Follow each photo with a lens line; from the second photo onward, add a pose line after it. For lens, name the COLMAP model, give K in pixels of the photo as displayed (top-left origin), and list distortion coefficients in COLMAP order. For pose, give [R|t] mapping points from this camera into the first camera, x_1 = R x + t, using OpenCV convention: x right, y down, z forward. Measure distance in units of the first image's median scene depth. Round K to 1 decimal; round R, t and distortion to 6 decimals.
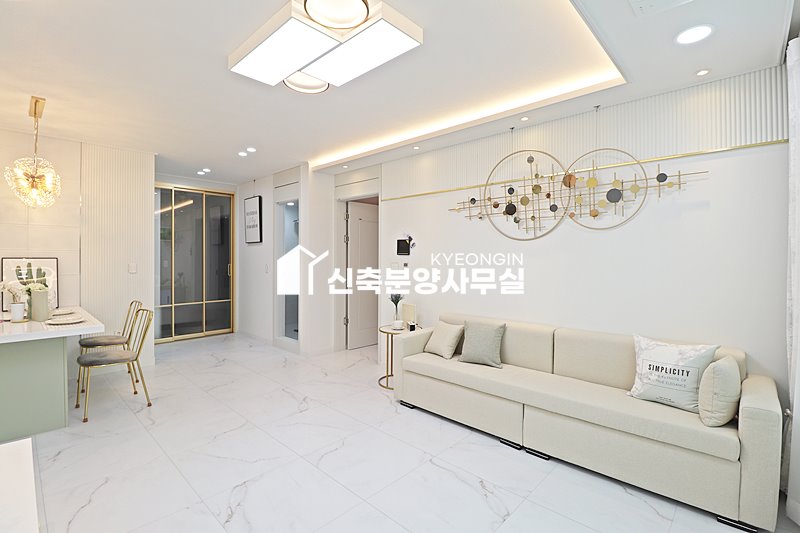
lens RADIAL K [[368.1, 0, 398.4], [0, 368.1, 261.8], [0, 0, 1]] dist [-0.006113, -0.010139]
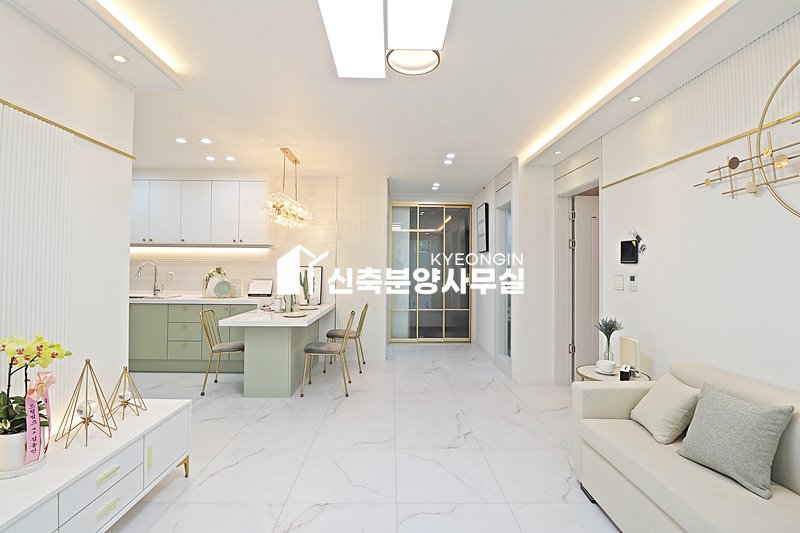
lens RADIAL K [[368.1, 0, 398.8], [0, 368.1, 261.4], [0, 0, 1]] dist [-0.006113, -0.010139]
pose [[0.702015, -0.007935, -0.712118, 0.225216], [-0.014582, 0.999568, -0.025513, 0.000900], [0.712013, 0.028295, 0.701596, 0.266744]]
